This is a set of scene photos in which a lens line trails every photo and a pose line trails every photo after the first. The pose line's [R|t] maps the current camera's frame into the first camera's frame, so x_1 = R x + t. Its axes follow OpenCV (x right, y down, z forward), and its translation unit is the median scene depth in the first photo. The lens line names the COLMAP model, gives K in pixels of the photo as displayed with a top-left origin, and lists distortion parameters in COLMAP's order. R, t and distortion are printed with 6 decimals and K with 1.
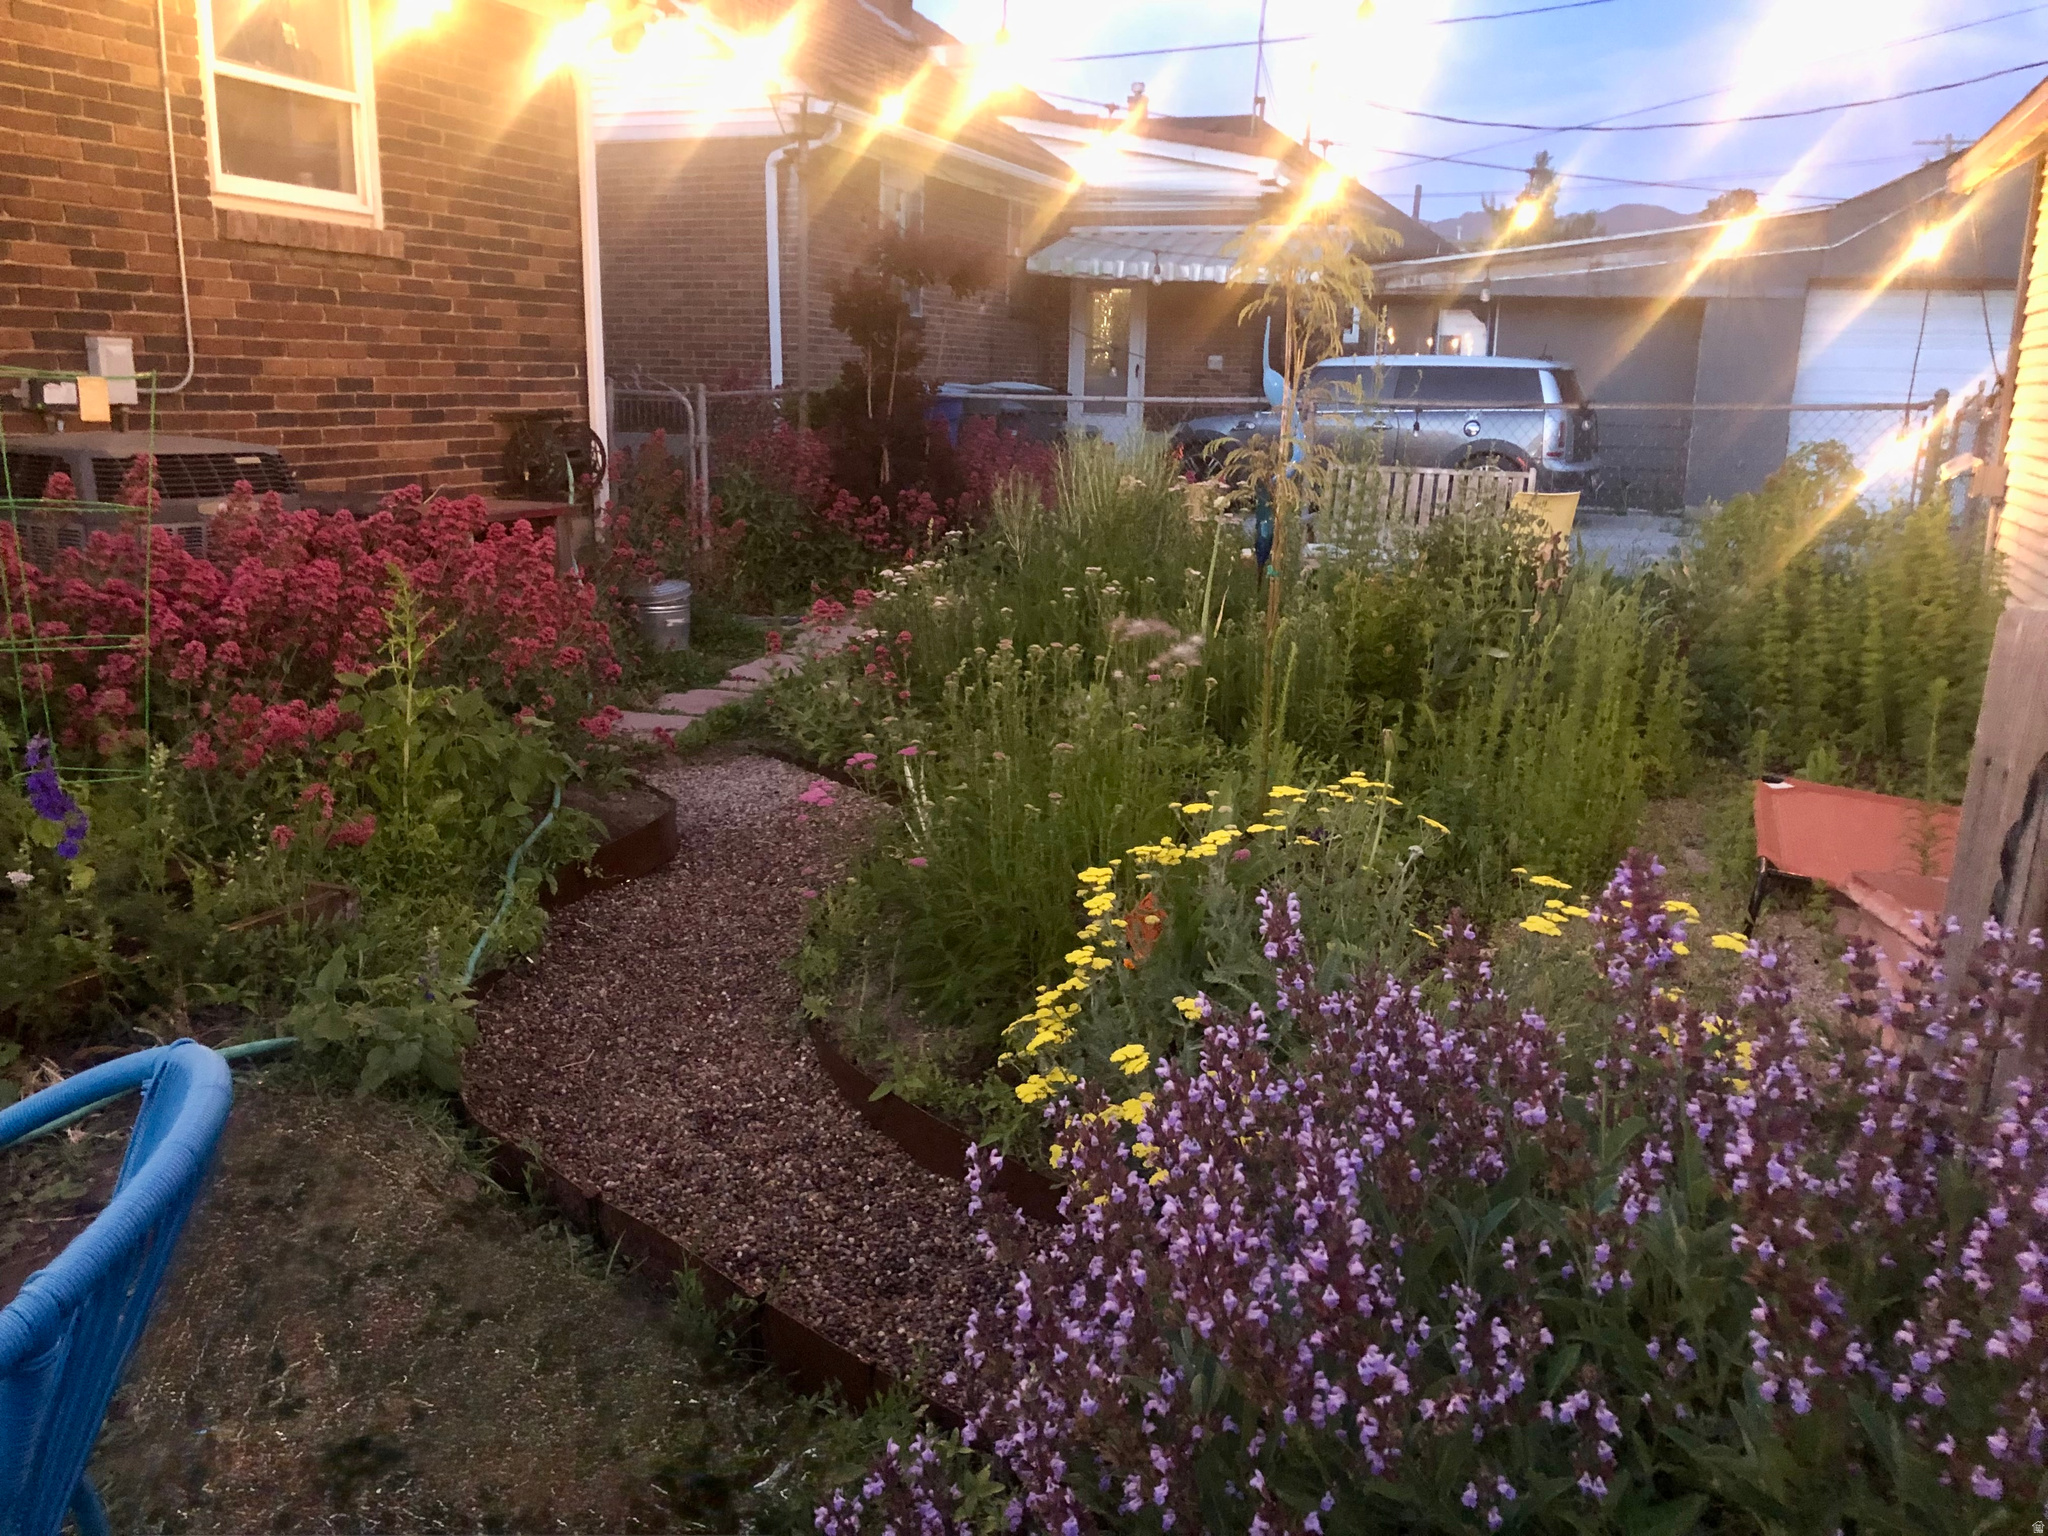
lens RADIAL K [[1677.8, 0, 1024.0], [0, 1677.8, 768.0], [0, 0, 1]] dist [0.006105, -0.005997]
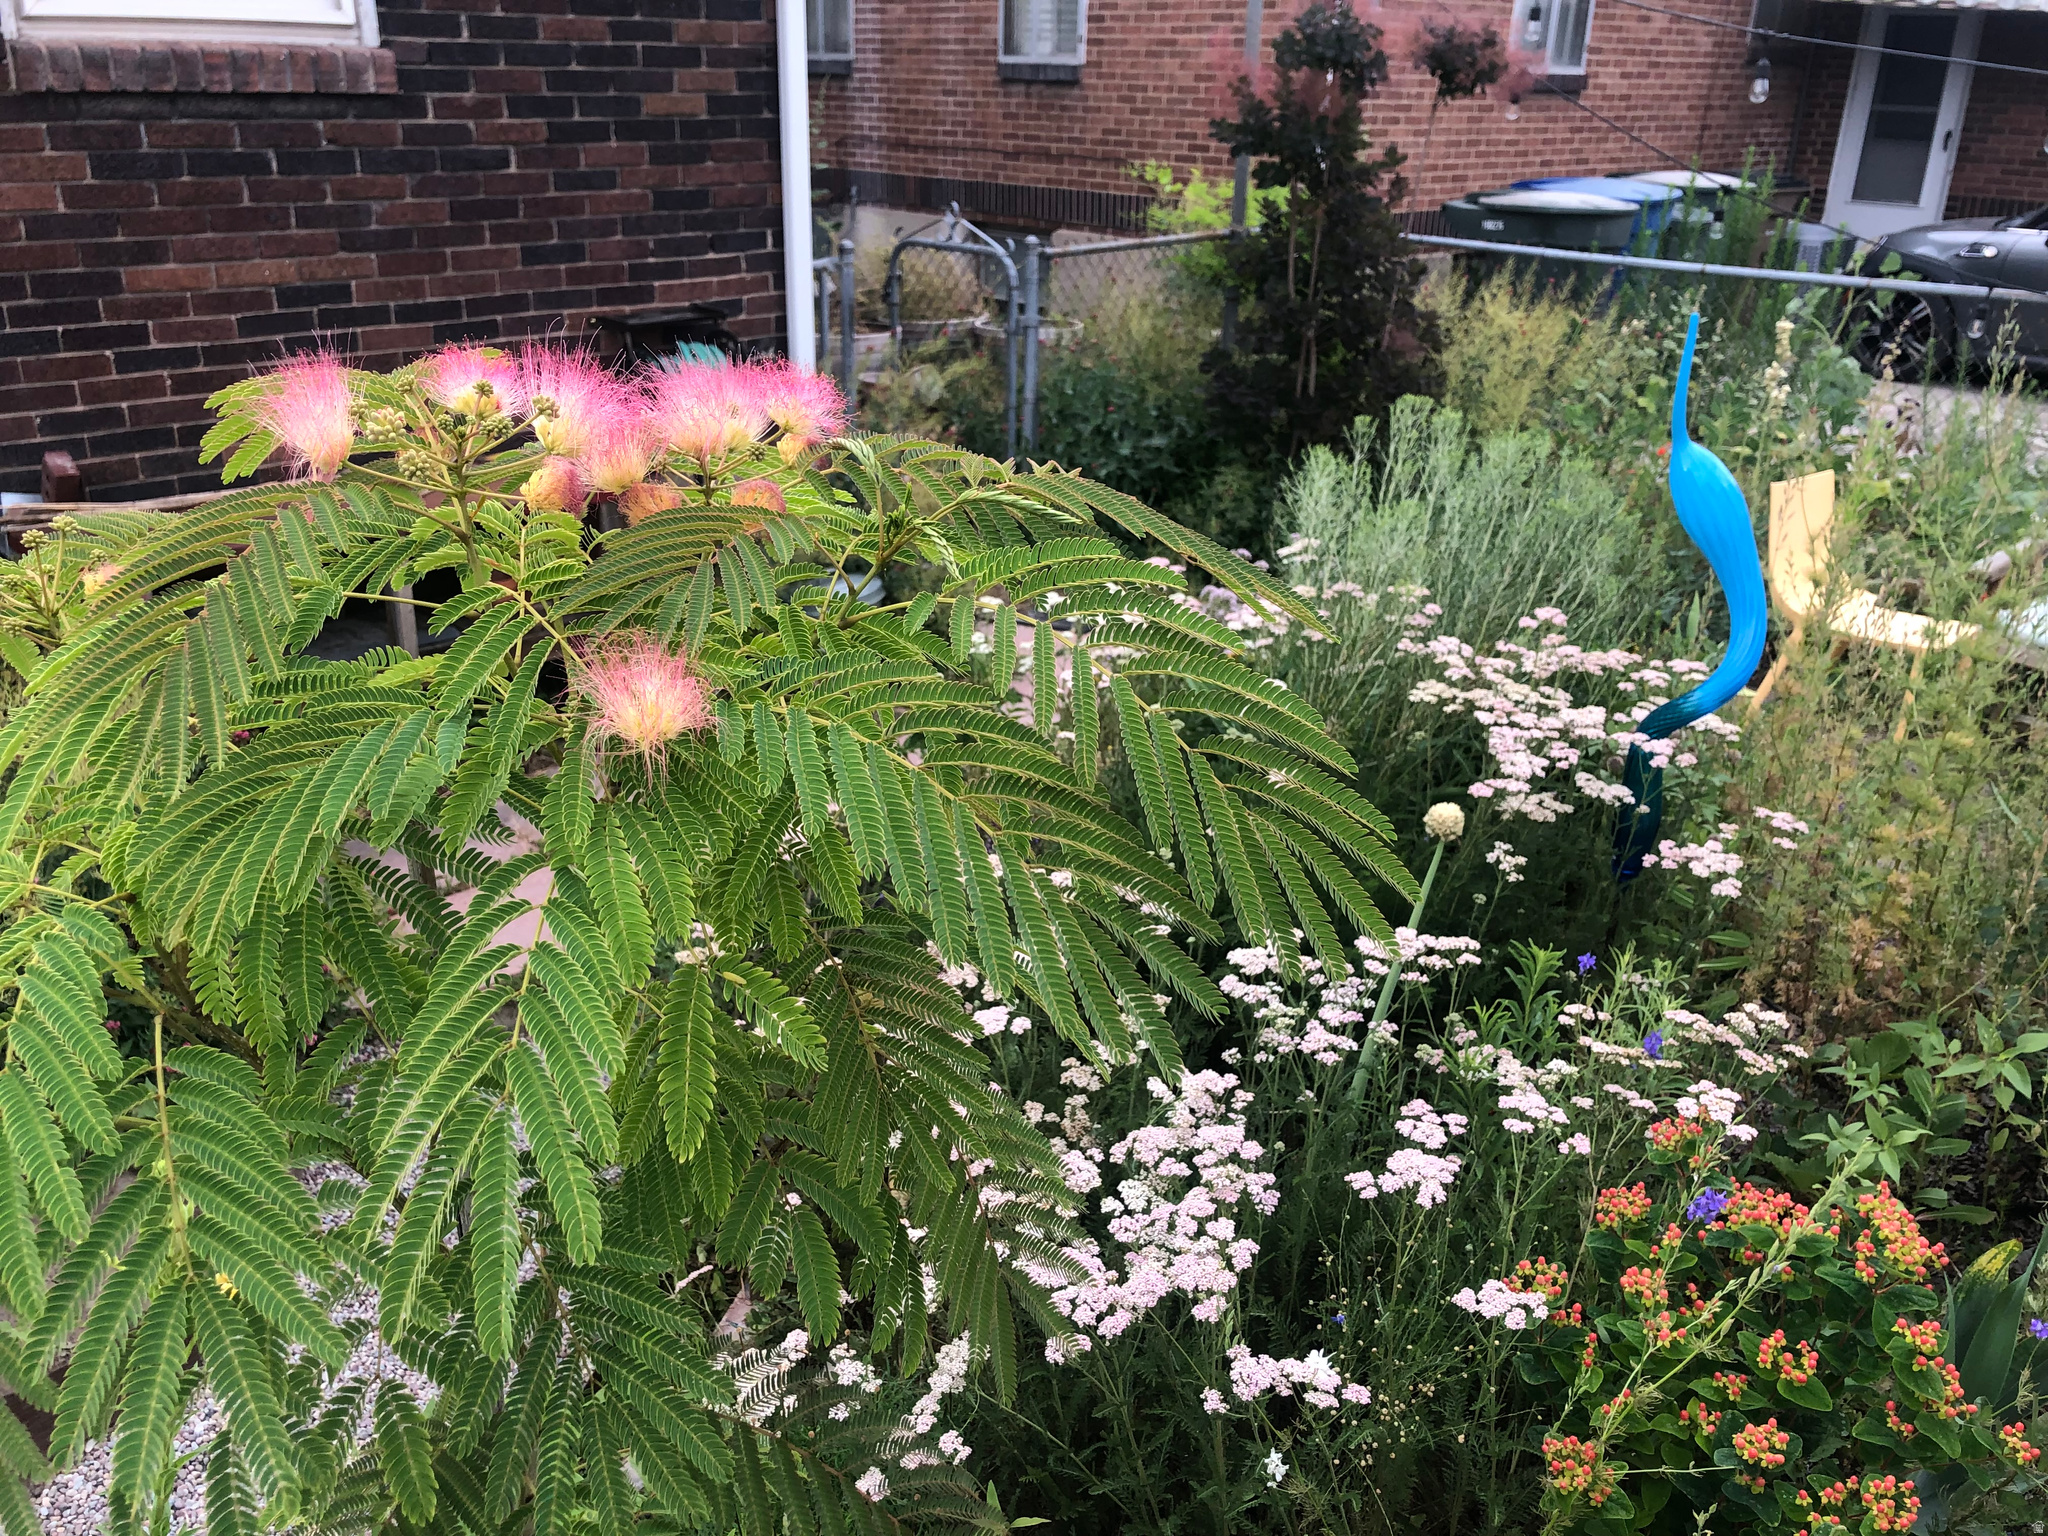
lens RADIAL K [[1677.8, 0, 1024.0], [0, 1677.8, 768.0], [0, 0, 1]] dist [0.006105, -0.005997]
pose [[0.891227, 0.171989, -0.419684, 0.168248], [-0.101700, 0.977532, 0.184630, -0.193063], [0.442009, -0.121866, 0.888694, 0.496645]]
